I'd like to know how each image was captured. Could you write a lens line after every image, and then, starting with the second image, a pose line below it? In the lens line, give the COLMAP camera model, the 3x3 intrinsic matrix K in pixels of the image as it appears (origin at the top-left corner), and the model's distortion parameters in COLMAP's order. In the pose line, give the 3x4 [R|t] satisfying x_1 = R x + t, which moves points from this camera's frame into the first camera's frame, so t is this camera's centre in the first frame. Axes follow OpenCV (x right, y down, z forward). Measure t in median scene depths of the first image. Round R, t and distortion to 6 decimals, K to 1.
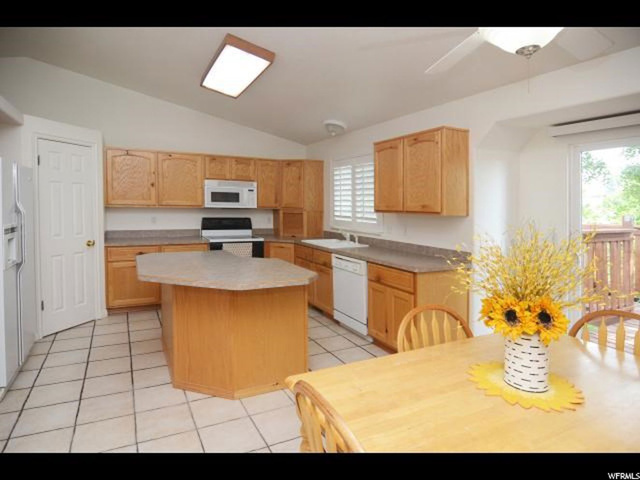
lens RADIAL K [[362.7, 0, 292.8], [0, 362.7, 213.1], [0, 0, 1]] dist [-0.002064, -0.000553]
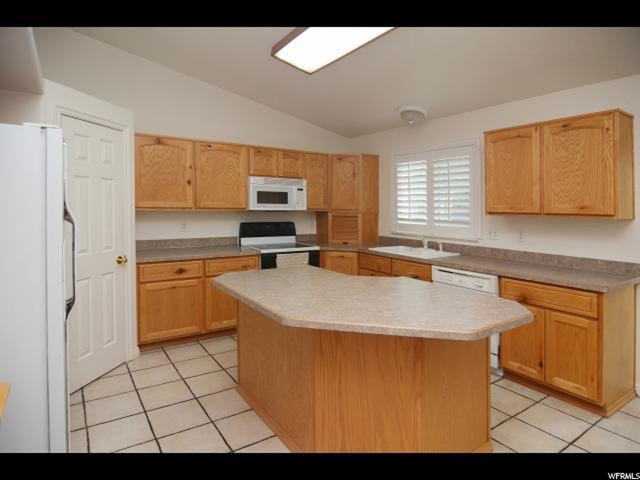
lens RADIAL K [[368.1, 0, 299.3], [0, 368.1, 205.5], [0, 0, 1]] dist [-0.000520, 0.000047]
pose [[0.992606, -0.005709, 0.121248, -0.240613], [0.008500, 0.999710, -0.022519, -0.006861], [-0.121085, 0.023383, 0.992367, 0.169357]]
